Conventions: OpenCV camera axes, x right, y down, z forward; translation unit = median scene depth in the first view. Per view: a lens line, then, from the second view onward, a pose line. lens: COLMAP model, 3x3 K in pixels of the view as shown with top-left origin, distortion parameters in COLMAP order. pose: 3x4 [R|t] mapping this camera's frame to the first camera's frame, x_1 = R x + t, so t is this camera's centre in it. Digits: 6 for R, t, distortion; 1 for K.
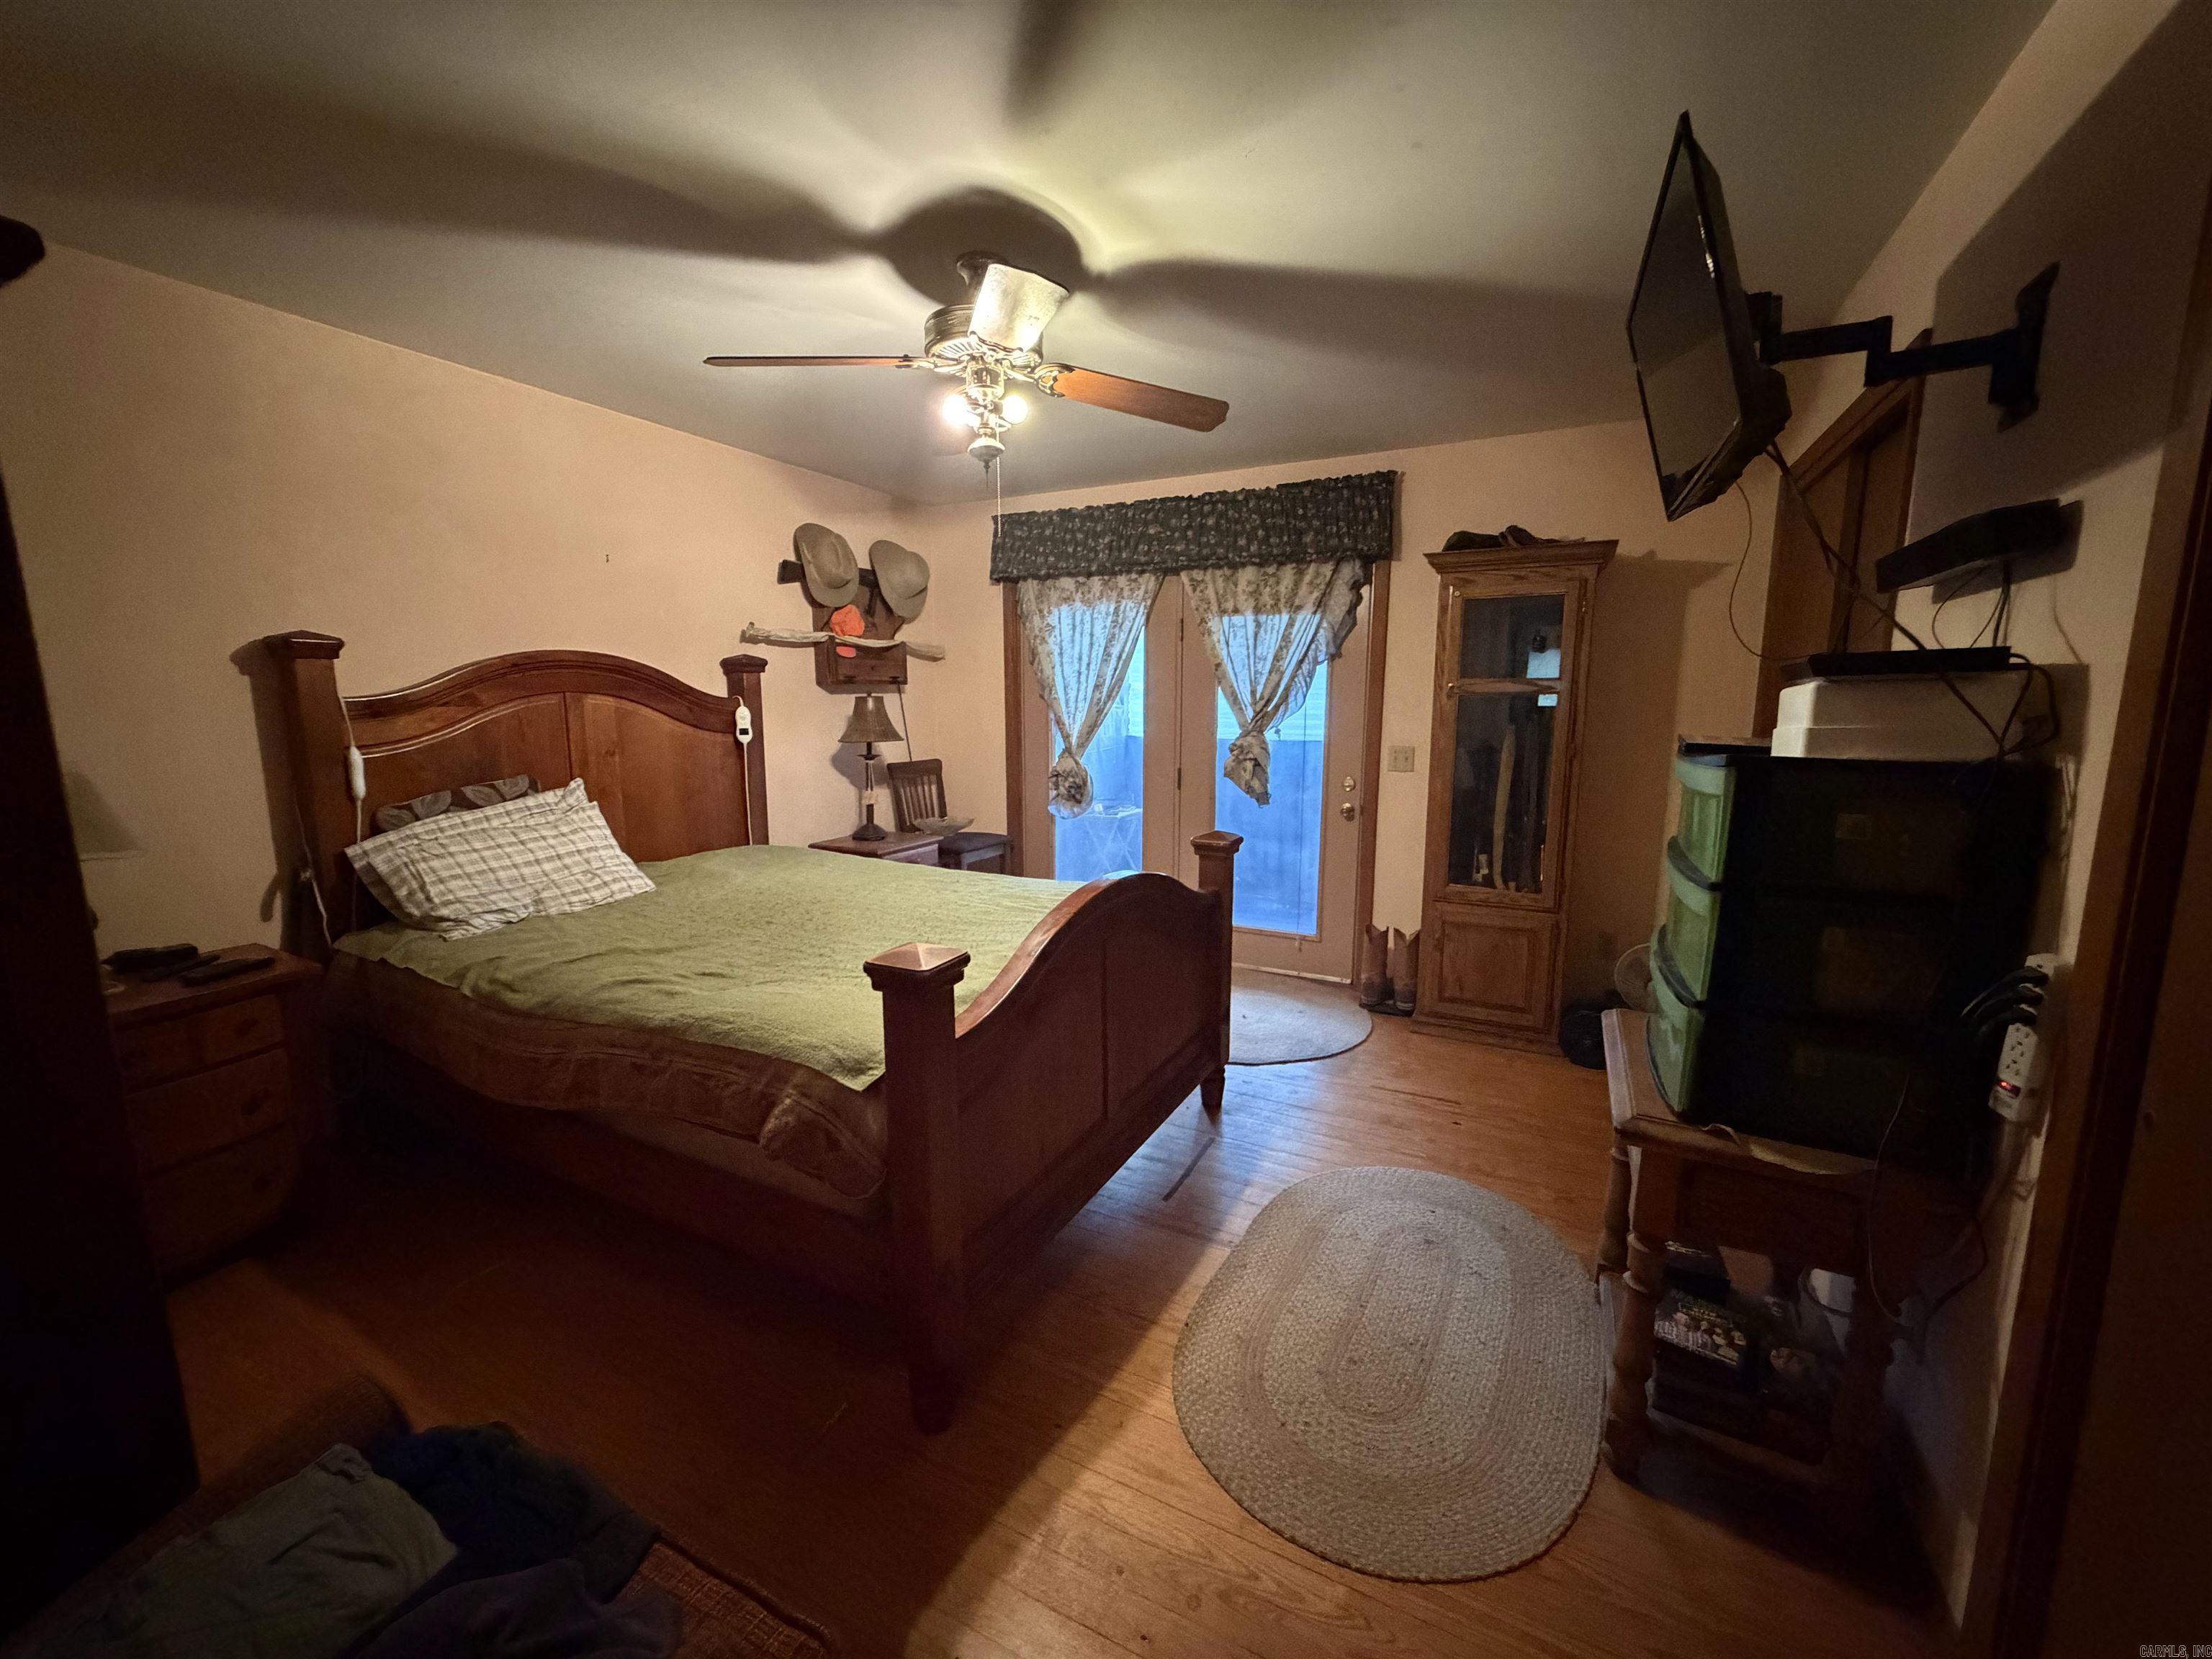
lens RADIAL K [[886.2, 0, 1100.8], [0, 886.2, 826.6], [0, 0, 1]] dist [0.000231, -0.000080]
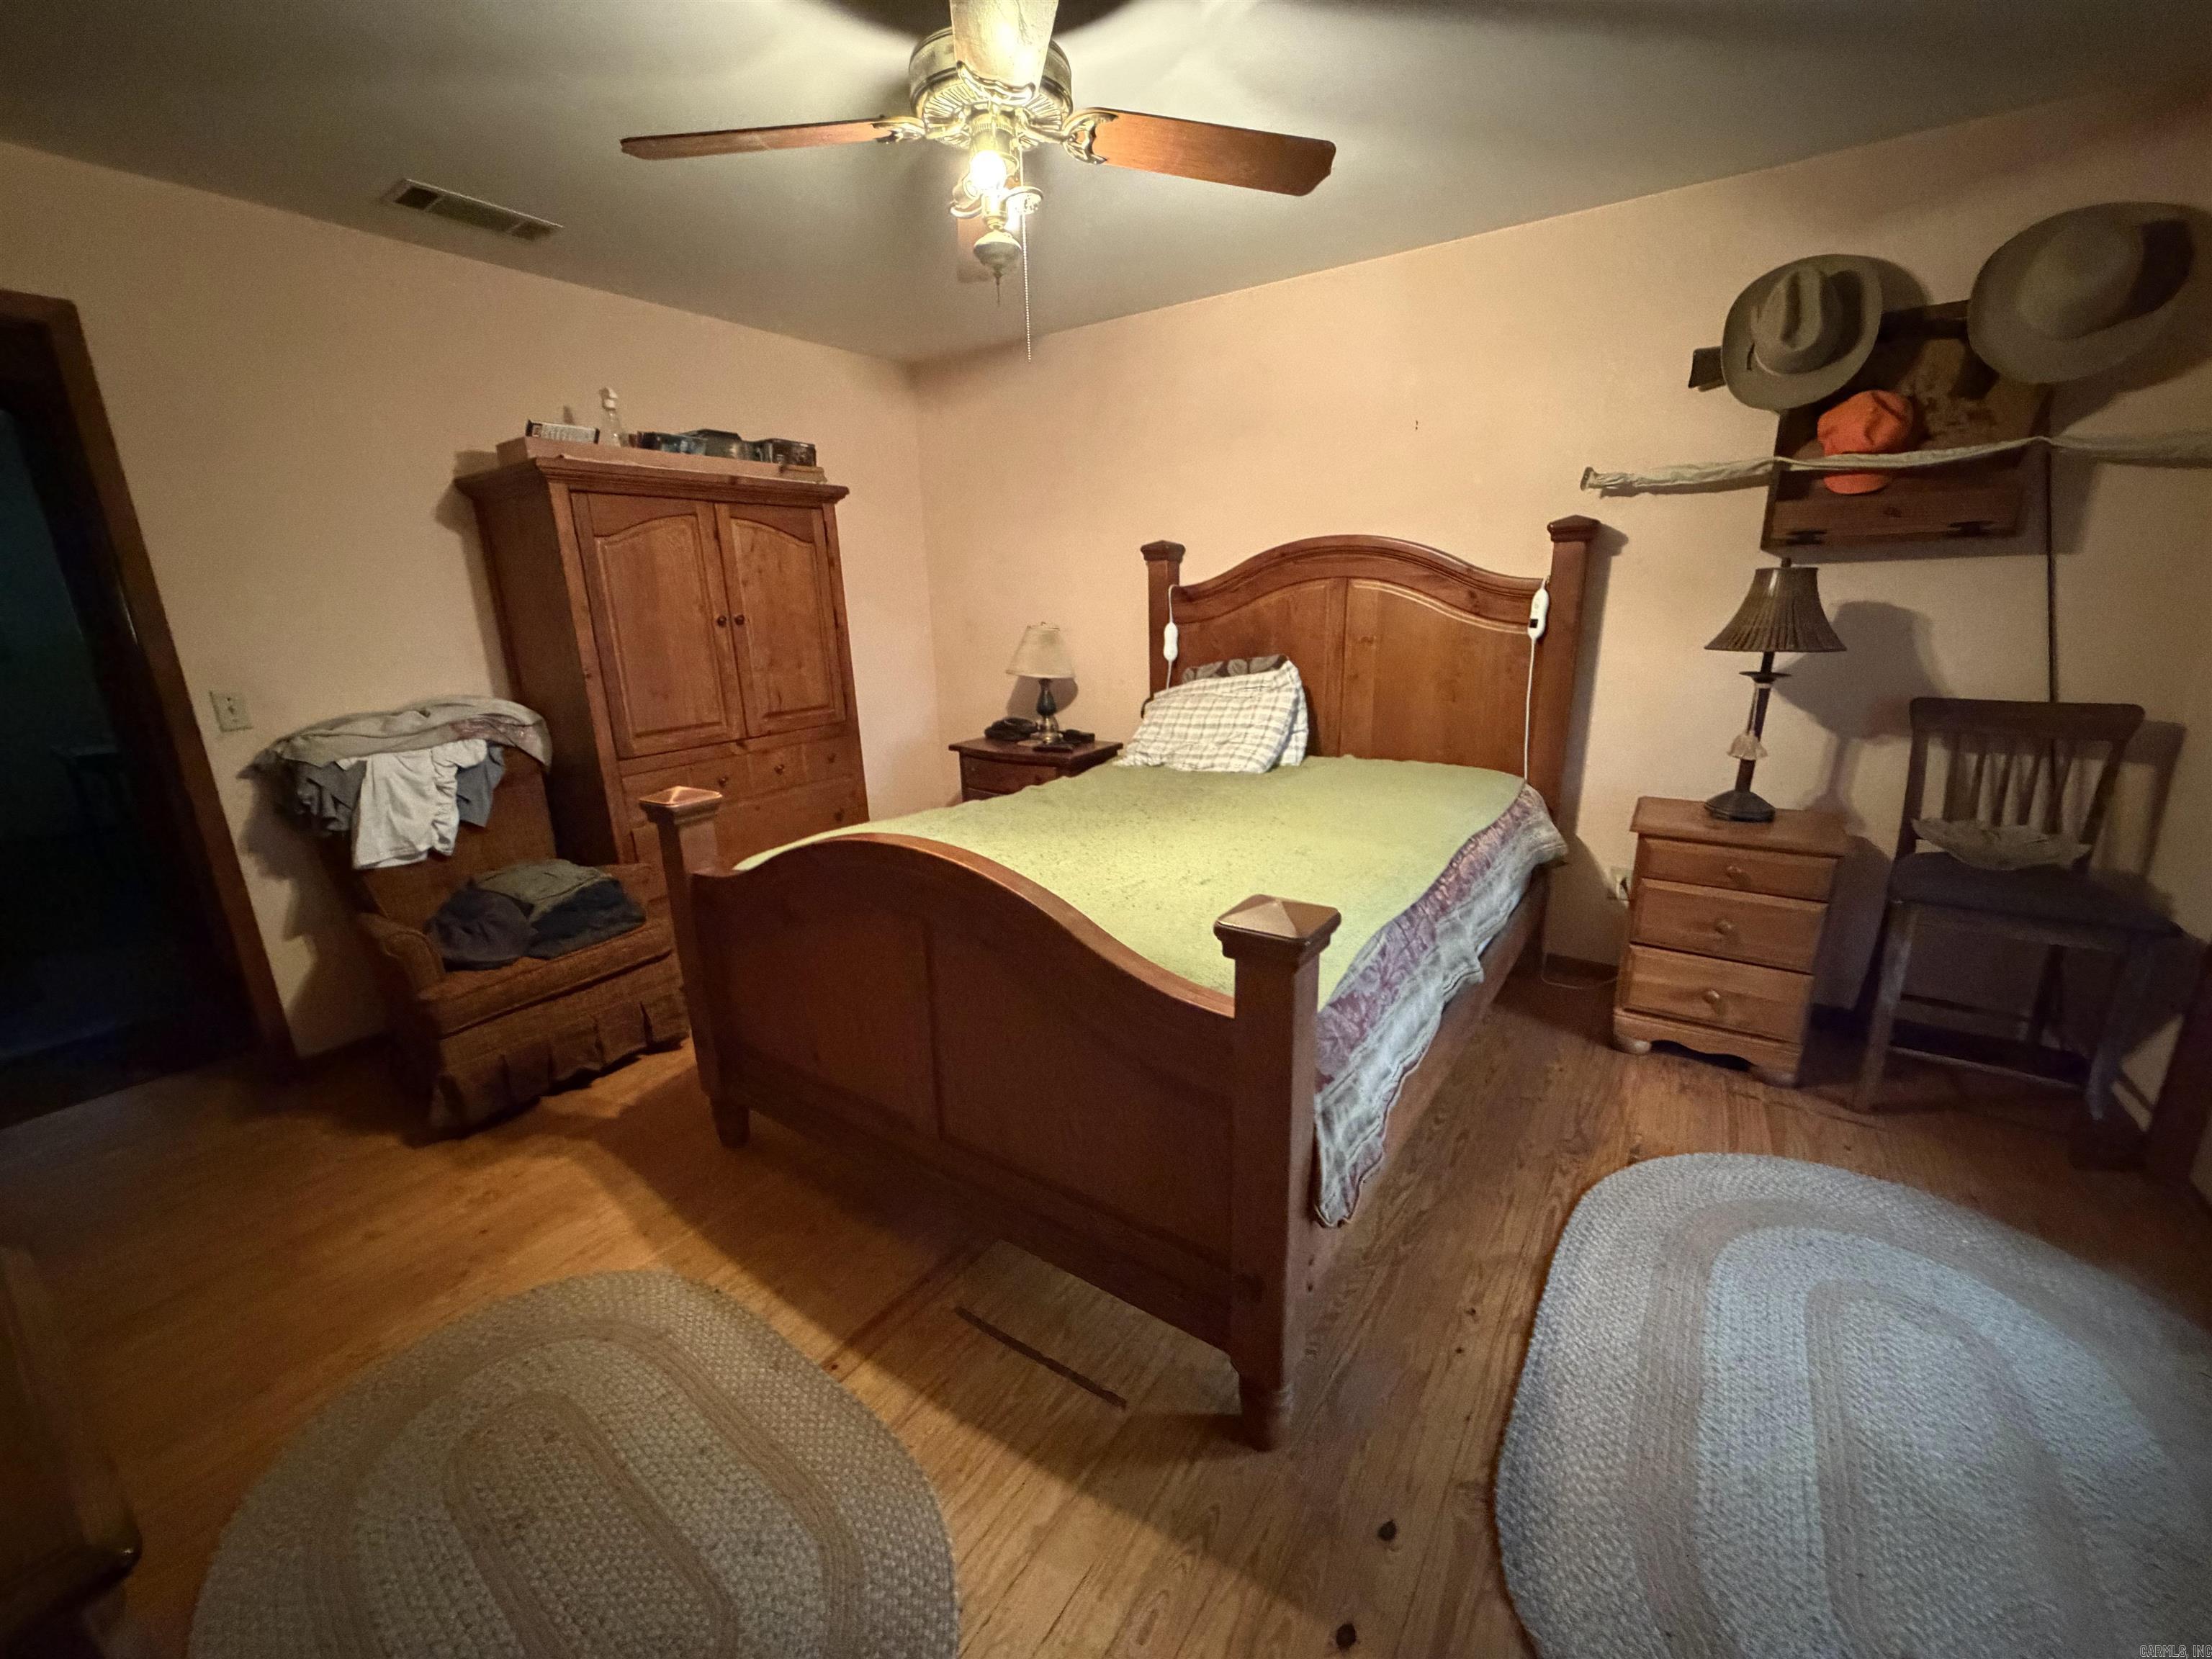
lens RADIAL K [[886.2, 0, 1101.5], [0, 886.2, 832.7], [0, 0, 1]] dist [0.000231, -0.000080]
pose [[-0.130086, 0.264871, -0.955469, 0.517515], [-0.120731, 0.952255, 0.280418, -0.129872], [0.984125, 0.151834, -0.091897, 0.907299]]
